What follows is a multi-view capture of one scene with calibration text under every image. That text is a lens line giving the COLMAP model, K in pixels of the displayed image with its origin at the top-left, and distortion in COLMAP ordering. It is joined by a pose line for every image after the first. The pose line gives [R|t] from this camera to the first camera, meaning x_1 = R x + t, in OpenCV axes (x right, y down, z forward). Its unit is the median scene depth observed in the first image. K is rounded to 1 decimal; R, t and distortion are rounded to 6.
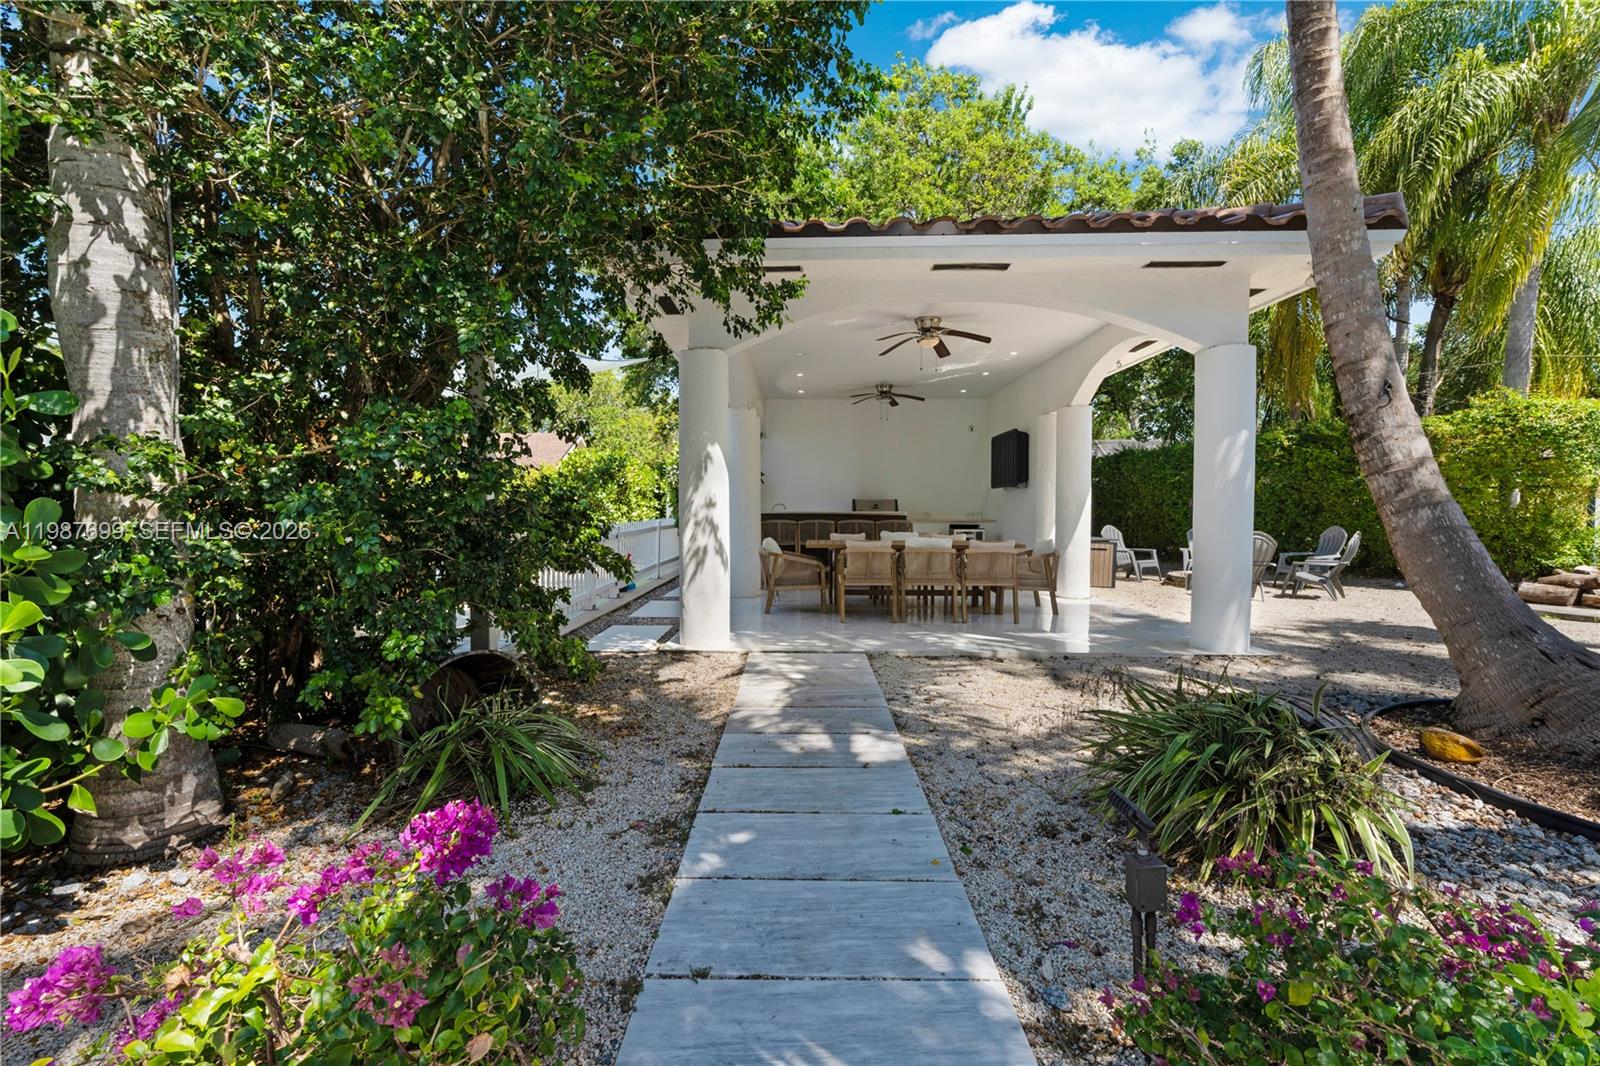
lens RADIAL K [[717.3, 0, 799.9], [0, 717.3, 528.1], [0, 0, 1]] dist [0.004520, 0.000440]
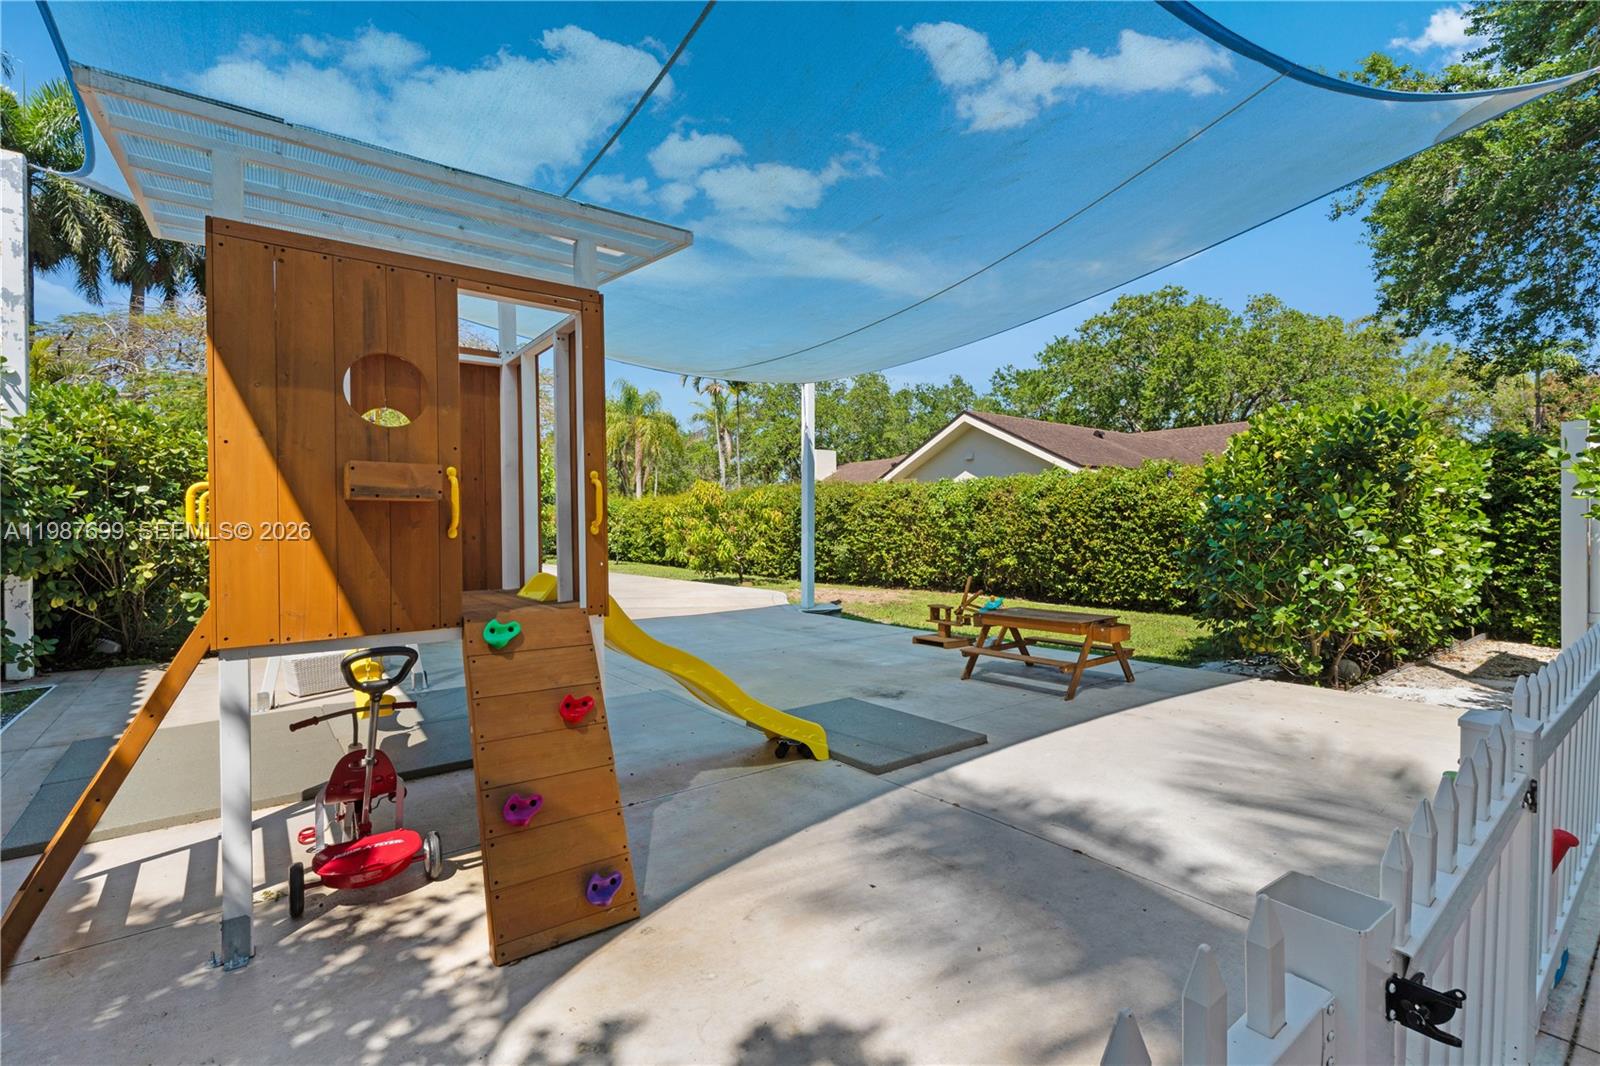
lens RADIAL K [[717.3, 0, 811.1], [0, 717.3, 538.8], [0, 0, 1]] dist [0.004520, 0.000440]
pose [[0.638887, 0.012393, -0.769200, -0.192145], [-0.013226, 0.999899, 0.005124, -0.033702], [0.769186, 0.006900, 0.638987, 0.633610]]
